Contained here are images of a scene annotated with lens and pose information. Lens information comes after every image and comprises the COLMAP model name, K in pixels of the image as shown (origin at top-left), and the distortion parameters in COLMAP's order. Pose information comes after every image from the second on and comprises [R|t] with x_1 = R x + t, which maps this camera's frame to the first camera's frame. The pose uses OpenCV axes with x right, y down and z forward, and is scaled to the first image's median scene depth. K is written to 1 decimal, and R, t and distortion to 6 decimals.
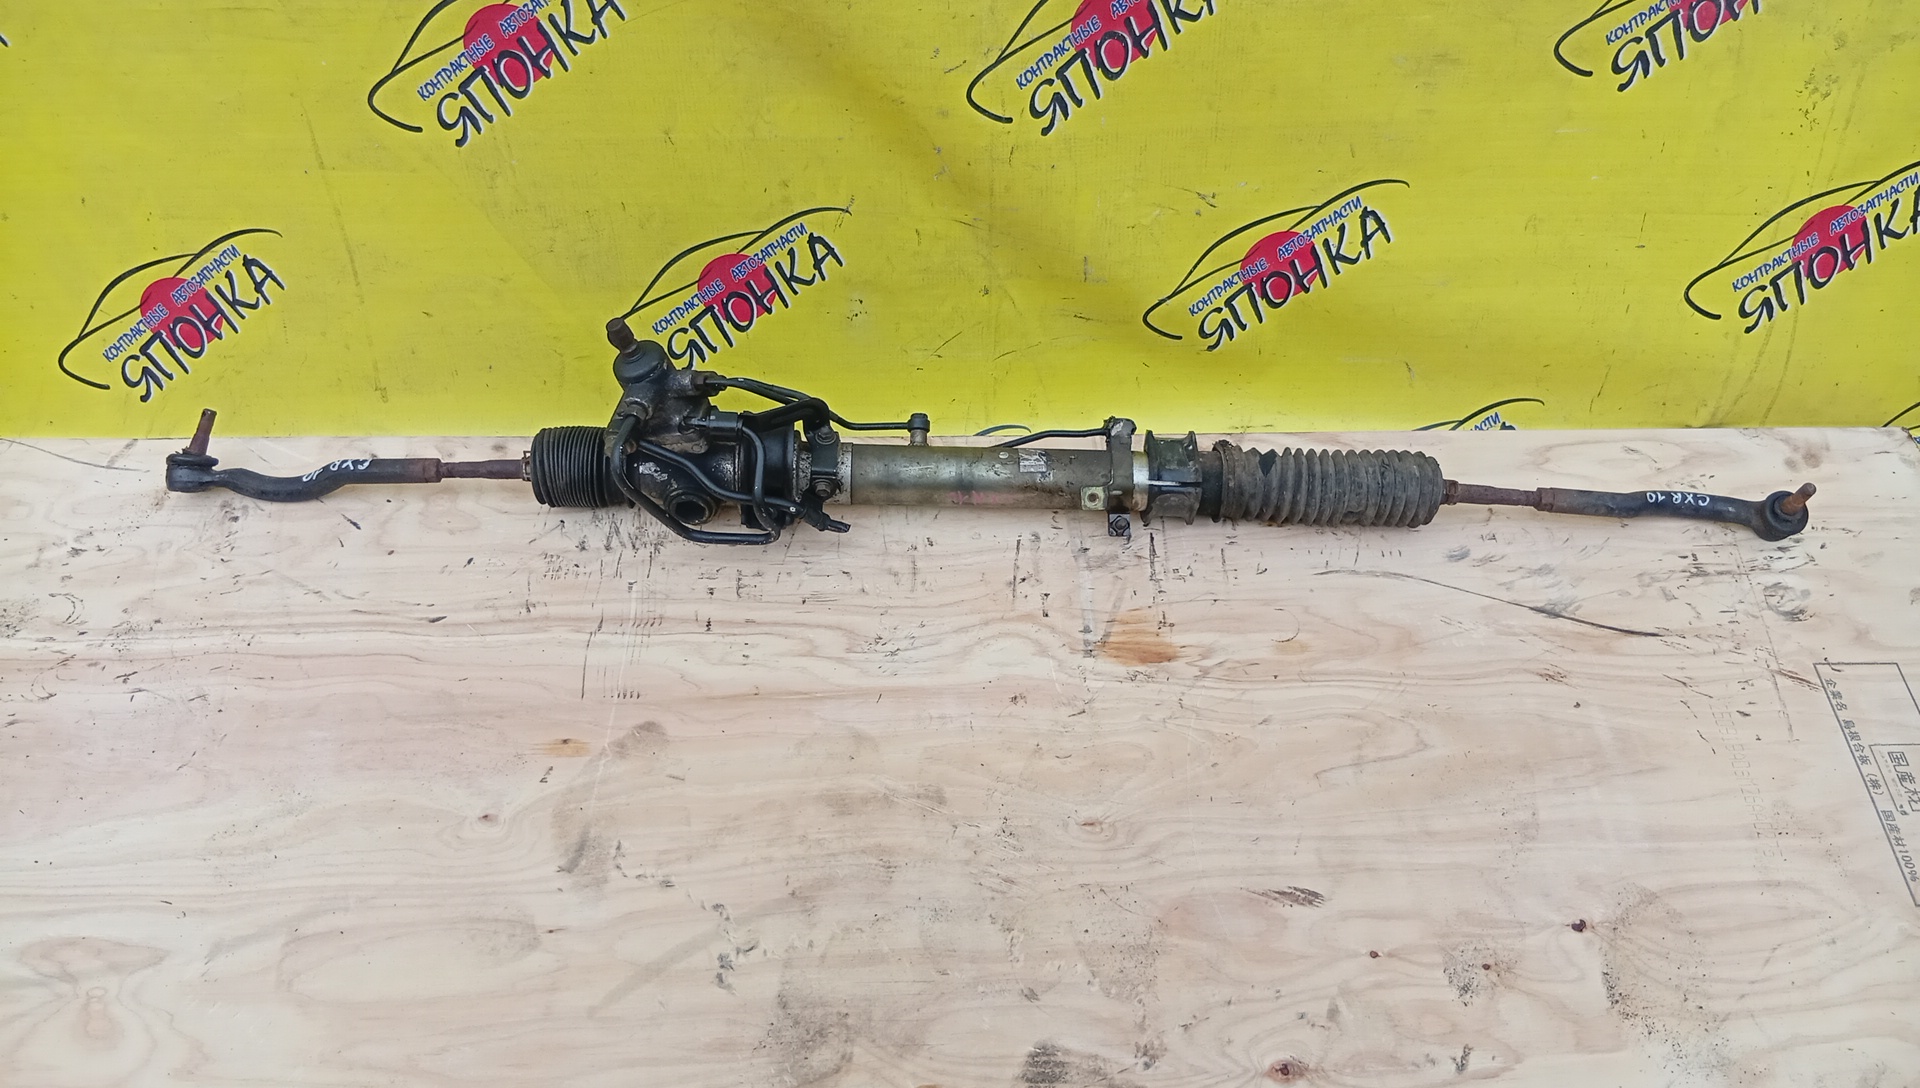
lens RADIAL K [[1578.1, 0, 954.1], [0, 1578.1, 536.7], [0, 0, 1]] dist [0.070717, -0.174873]
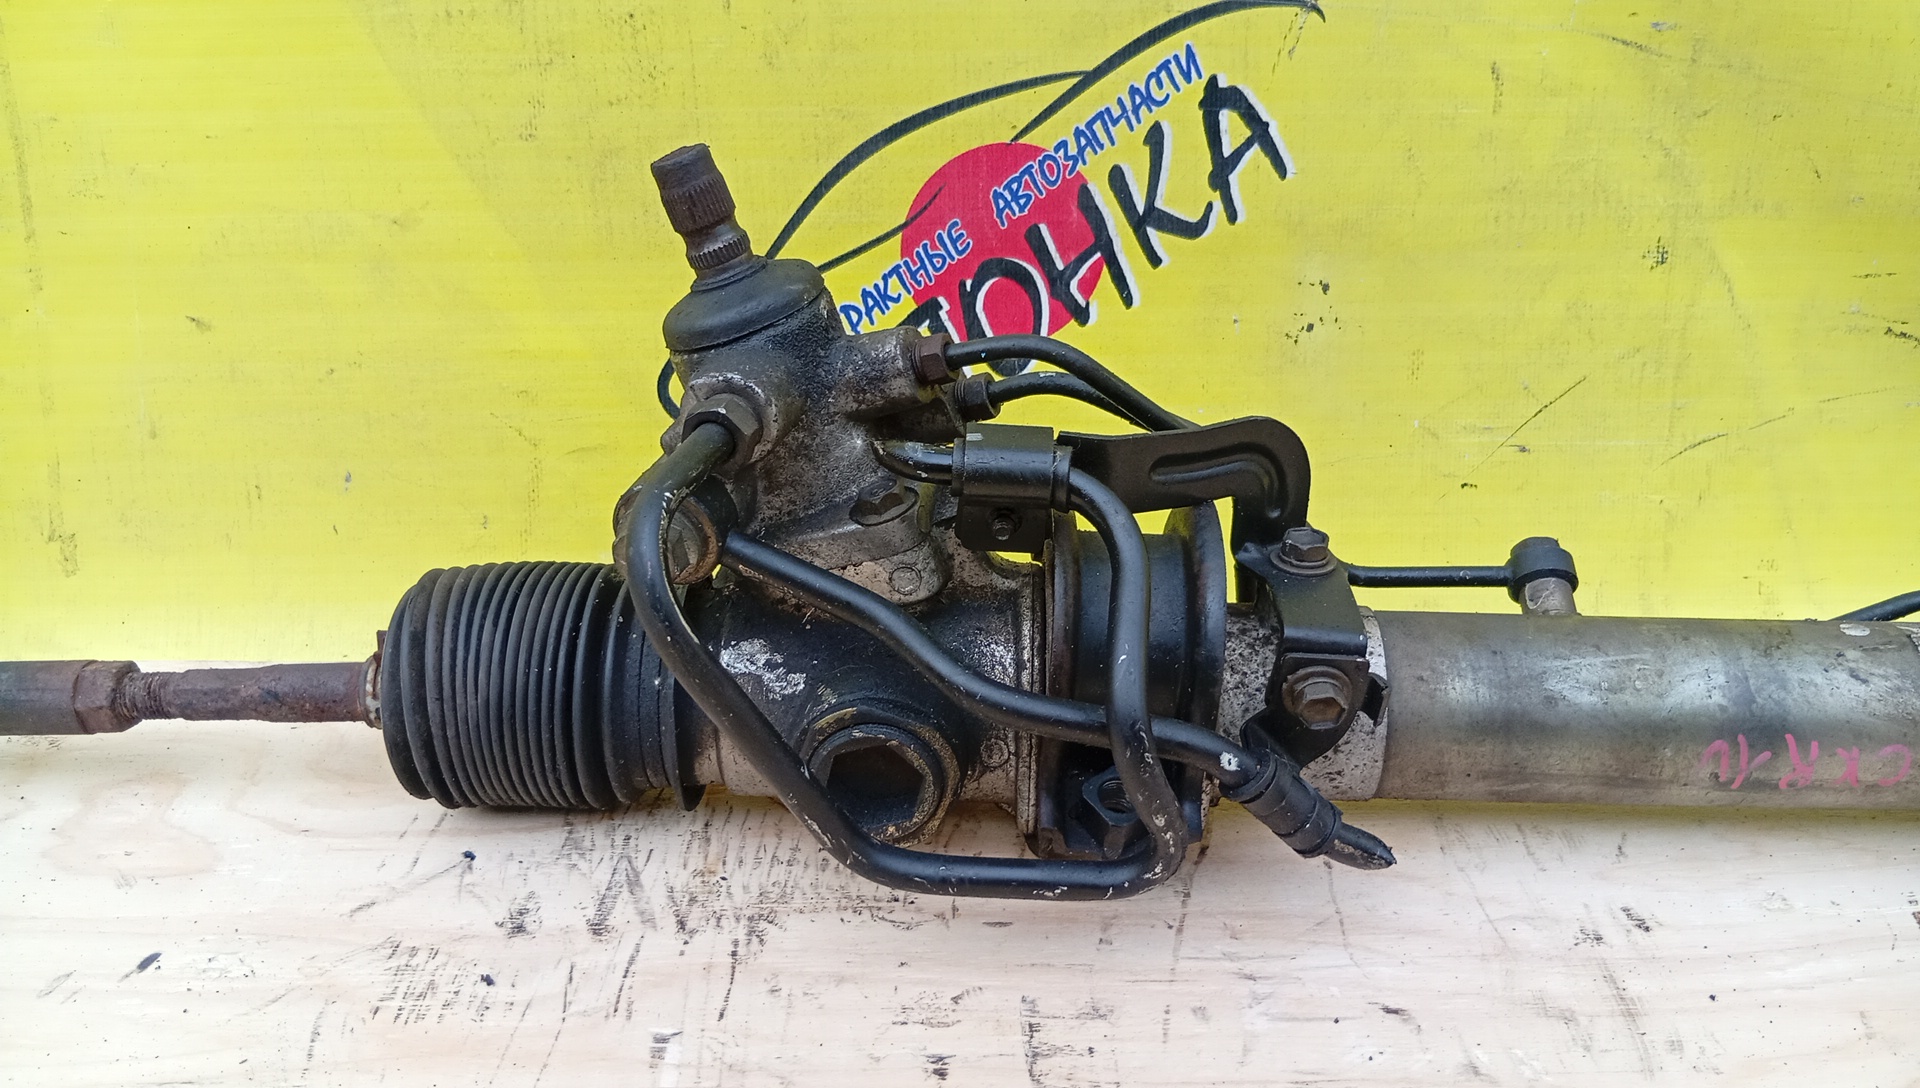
lens RADIAL K [[1578.1, 0, 959.4], [0, 1578.1, 537.3], [0, 0, 1]] dist [0.070717, -0.174873]
pose [[0.999112, -0.008391, -0.041289, -0.137235], [-0.008516, 0.919526, -0.392936, 0.058958], [0.041264, 0.392939, 0.918638, 0.699899]]
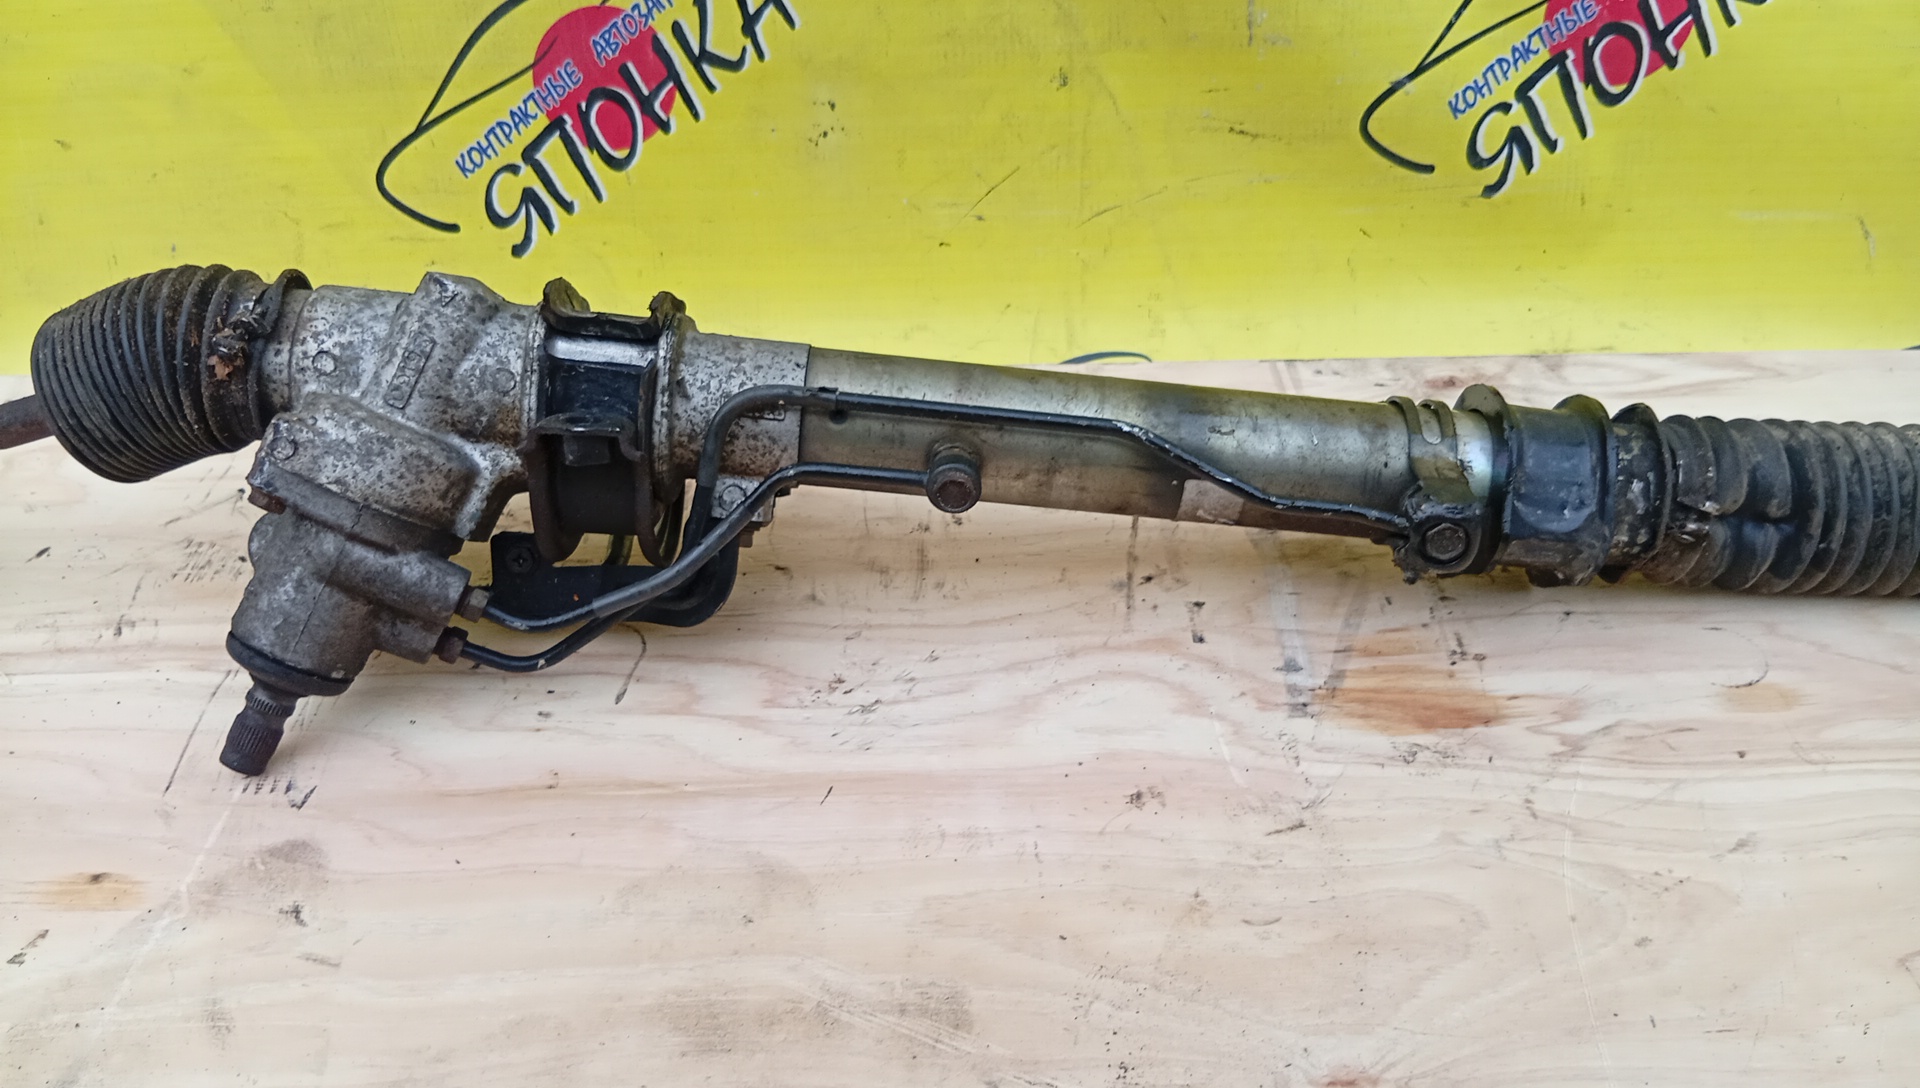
lens RADIAL K [[1578.1, 0, 952.7], [0, 1578.1, 536.7], [0, 0, 1]] dist [0.070717, -0.174873]
pose [[0.997972, -0.012246, -0.062459, 0.015072], [-0.003388, 0.969705, -0.244257, 0.133504], [0.063558, 0.243974, 0.967697, 0.533948]]
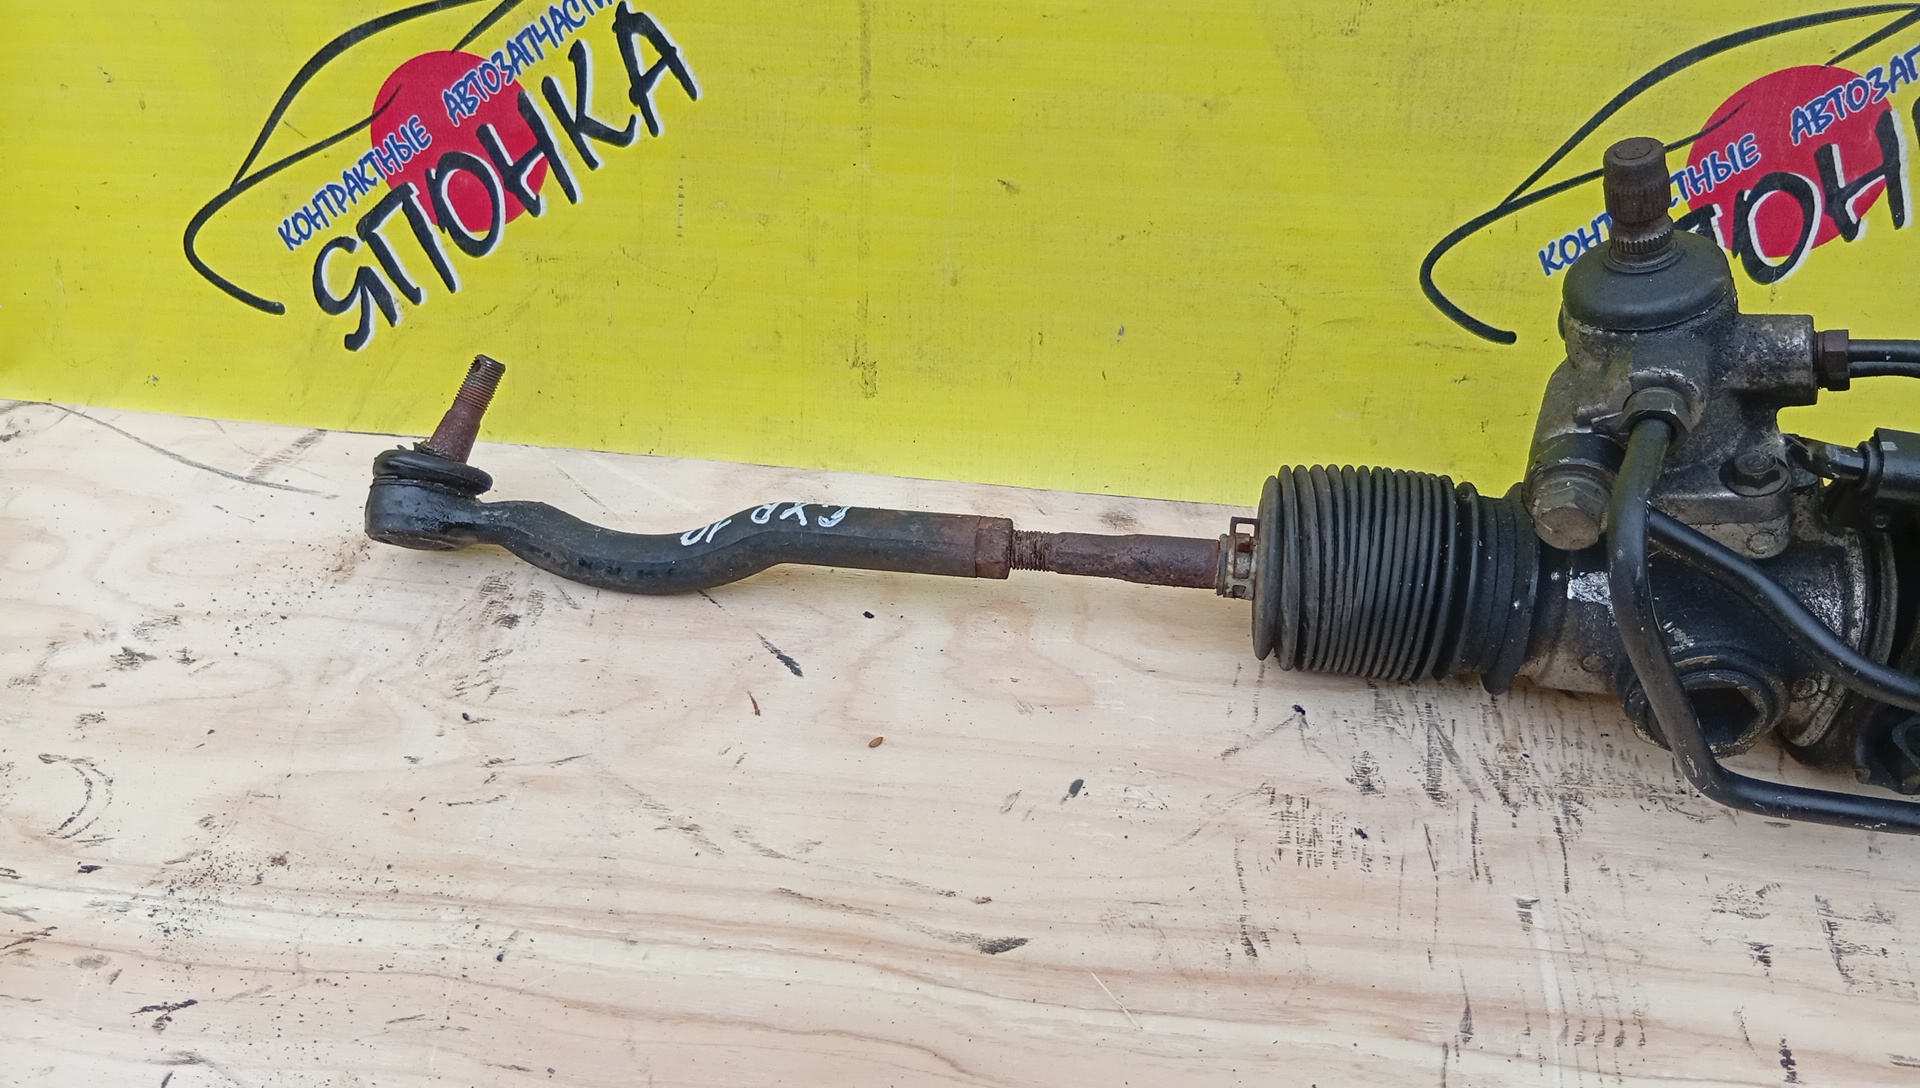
lens RADIAL K [[1578.1, 0, 954.9], [0, 1578.1, 548.2], [0, 0, 1]] dist [0.070717, -0.174873]
pose [[0.985603, 0.091370, -0.142262, -0.287226], [-0.109619, 0.985927, -0.126220, 0.009813], [0.128727, 0.139997, 0.981749, 0.620335]]
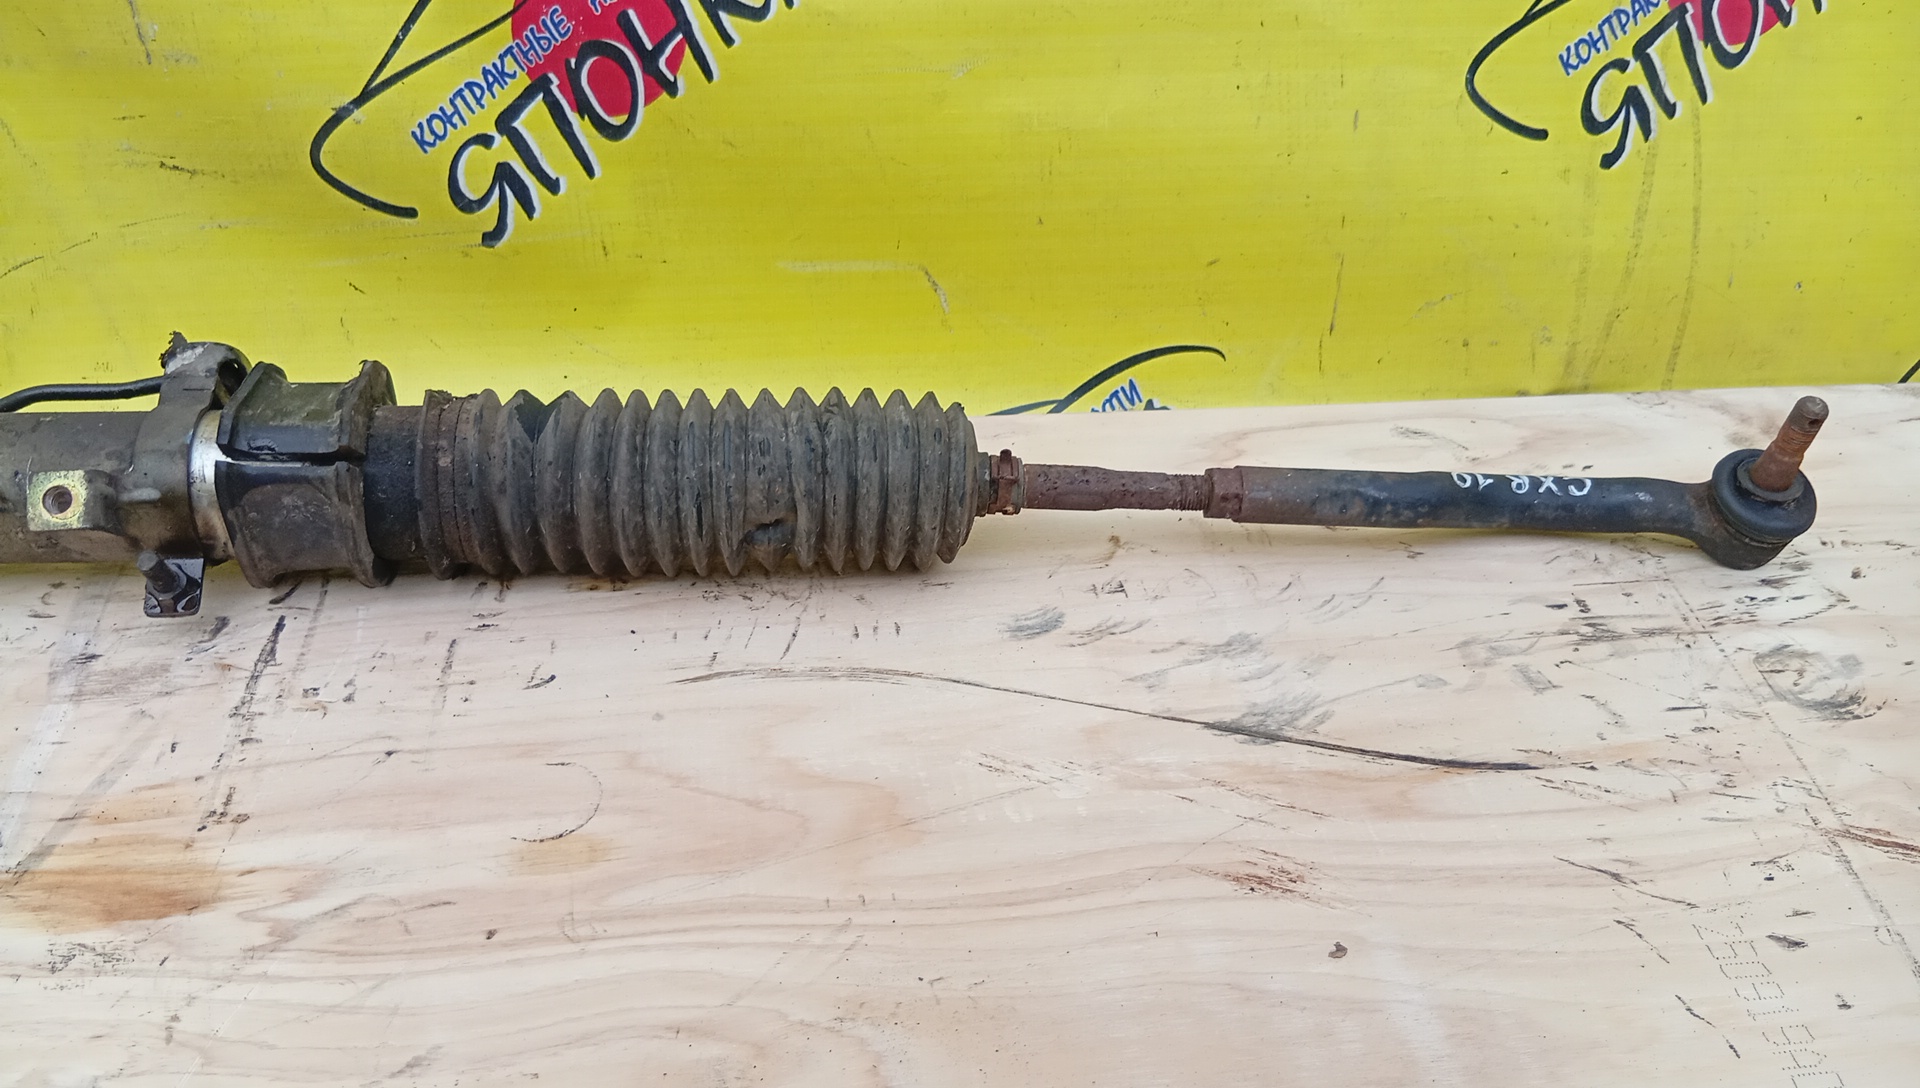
lens RADIAL K [[1578.1, 0, 962.5], [0, 1578.1, 541.7], [0, 0, 1]] dist [0.070717, -0.174873]
pose [[0.994638, -0.045651, 0.092798, 0.269039], [0.069312, 0.960210, -0.270541, 0.103990], [-0.076756, 0.275523, 0.958225, 0.616583]]
